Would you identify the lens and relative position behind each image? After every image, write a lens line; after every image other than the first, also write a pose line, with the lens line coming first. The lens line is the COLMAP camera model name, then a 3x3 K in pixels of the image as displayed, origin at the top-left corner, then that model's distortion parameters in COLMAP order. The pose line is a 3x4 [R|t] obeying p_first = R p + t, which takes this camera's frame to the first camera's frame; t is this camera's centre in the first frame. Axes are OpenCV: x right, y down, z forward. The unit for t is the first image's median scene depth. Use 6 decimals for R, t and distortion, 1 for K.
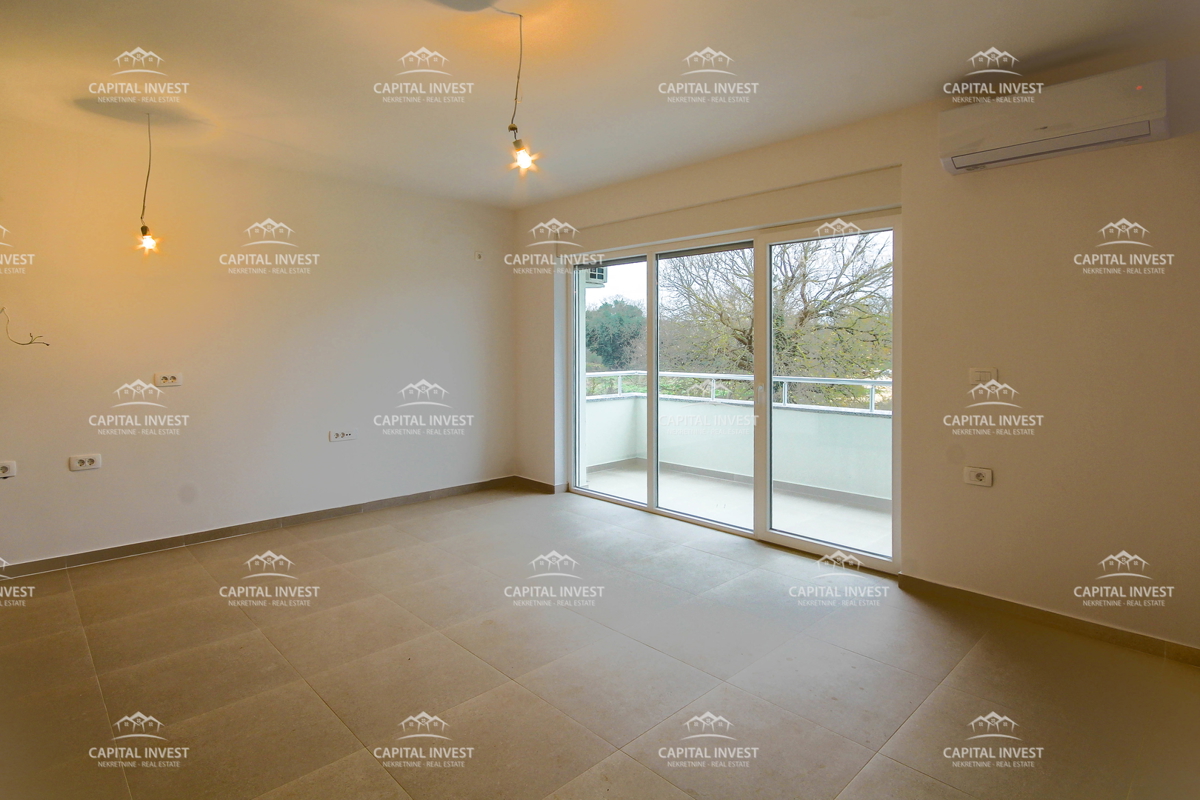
lens RADIAL K [[618.5, 0, 600.0], [0, 618.5, 400.0], [0, 0, 1]] dist [-0.001161, 0.000498]
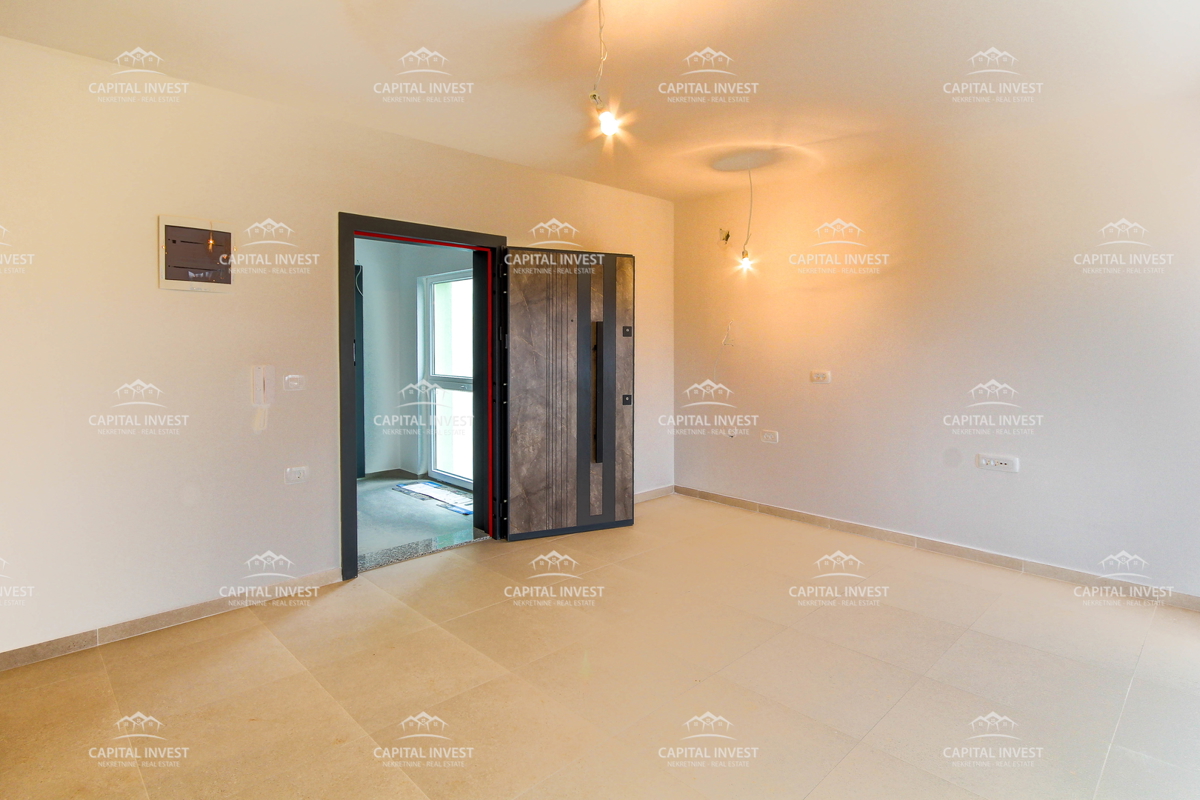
lens RADIAL K [[618.5, 0, 600.0], [0, 618.5, 400.0], [0, 0, 1]] dist [-0.001161, 0.000498]
pose [[1.000000, 0.000147, 0.000398, 2.072233], [-0.000147, 1.000000, 0.000060, 0.000135], [-0.000398, -0.000060, 1.000000, -0.000116]]
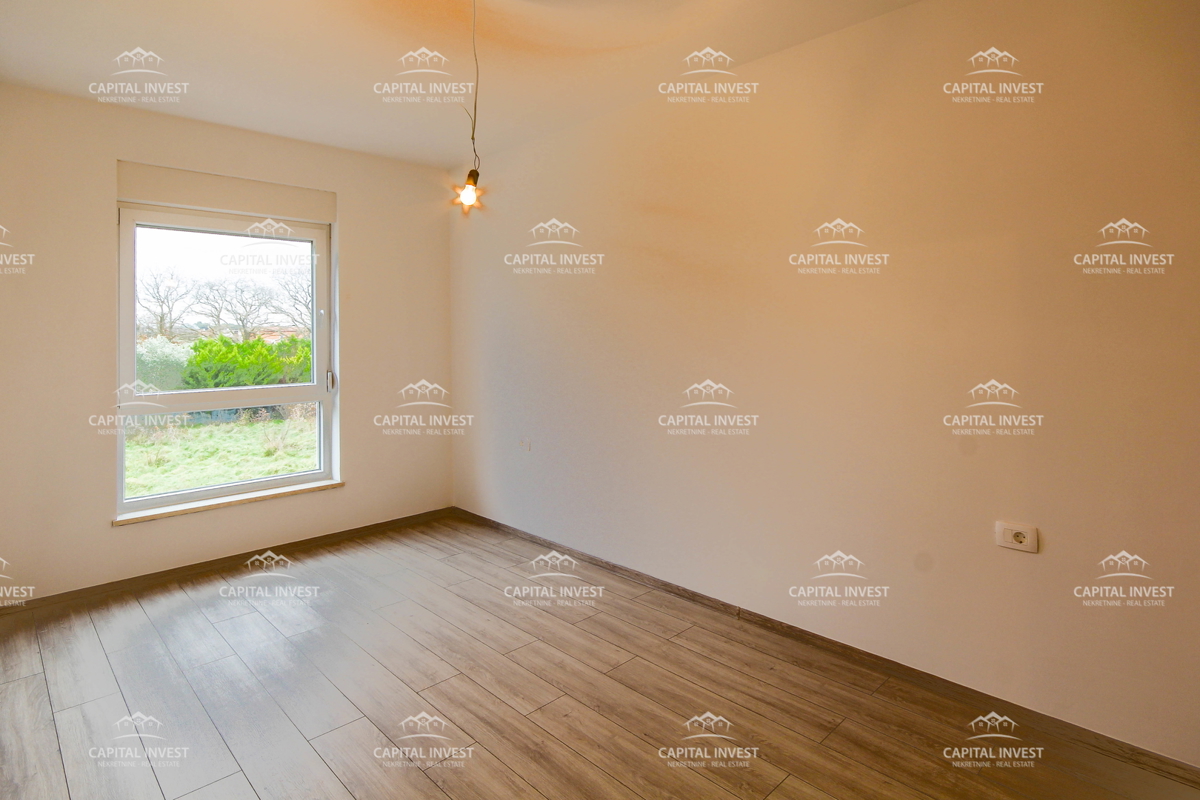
lens RADIAL K [[618.5, 0, 600.0], [0, 618.5, 400.0], [0, 0, 1]] dist [-0.001161, 0.000498]
pose [[1.000000, 0.000022, -0.000356, 0.461125], [-0.000022, 1.000000, -0.000010, 0.000086], [0.000356, 0.000010, 1.000000, 0.000005]]
